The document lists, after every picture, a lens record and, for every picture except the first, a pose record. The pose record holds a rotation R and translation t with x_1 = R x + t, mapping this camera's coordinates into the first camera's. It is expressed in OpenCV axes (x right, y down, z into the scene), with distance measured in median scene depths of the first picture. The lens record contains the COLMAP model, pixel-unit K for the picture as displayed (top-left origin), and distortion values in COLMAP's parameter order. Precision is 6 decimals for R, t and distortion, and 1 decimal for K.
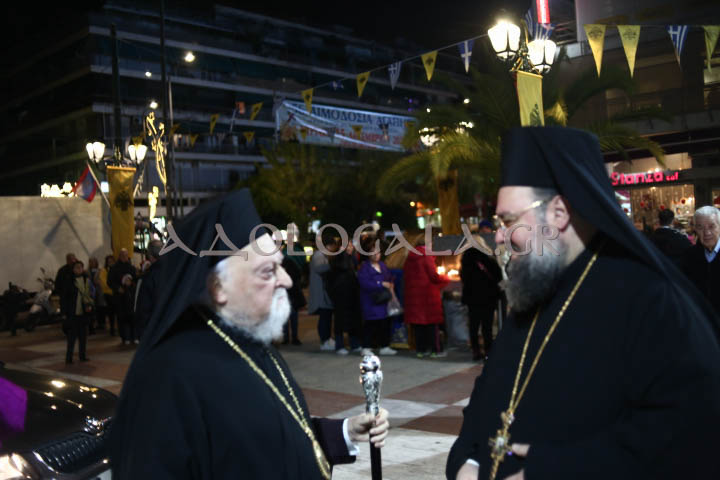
lens RADIAL K [[713.3, 0, 360.0], [0, 713.3, 240.0], [0, 0, 1]] dist [-0.115804, 0.024361]
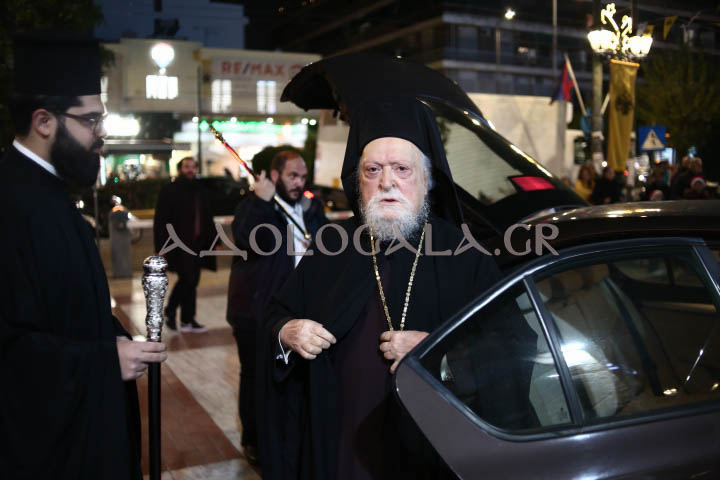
lens RADIAL K [[713.3, 0, 360.0], [0, 713.3, 240.0], [0, 0, 1]] dist [-0.115804, 0.024361]
pose [[0.920629, 0.094327, -0.378873, -0.115665], [-0.053191, 0.991631, 0.117635, 0.009297], [0.386798, -0.088146, 0.917942, 0.043933]]
